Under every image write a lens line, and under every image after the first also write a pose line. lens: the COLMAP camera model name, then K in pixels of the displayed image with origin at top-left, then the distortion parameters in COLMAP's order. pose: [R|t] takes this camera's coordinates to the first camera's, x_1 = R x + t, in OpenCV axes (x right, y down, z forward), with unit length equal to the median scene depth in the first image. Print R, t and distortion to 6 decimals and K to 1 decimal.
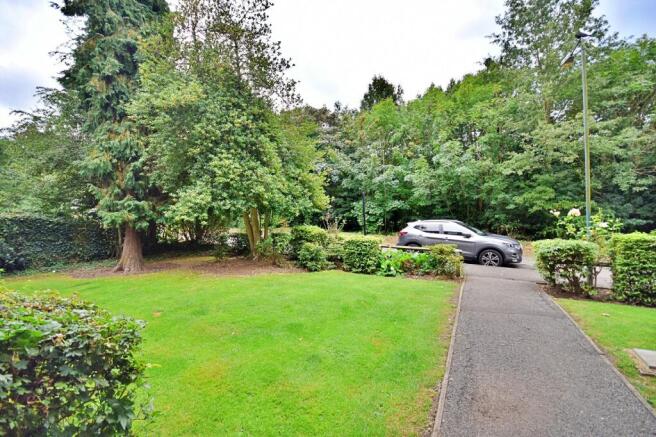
lens RADIAL K [[288.7, 0, 327.0], [0, 288.7, 221.5], [0, 0, 1]] dist [0.007326, -0.009563]
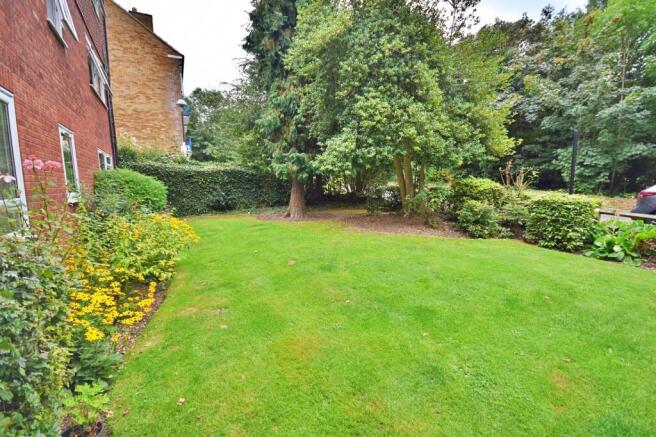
lens RADIAL K [[288.7, 0, 327.0], [0, 288.7, 221.5], [0, 0, 1]] dist [0.007326, -0.009563]
pose [[0.838443, 0.091491, -0.537254, 0.027456], [-0.008346, 0.987848, 0.155199, 0.012321], [0.544925, -0.125642, 0.829018, 0.141184]]
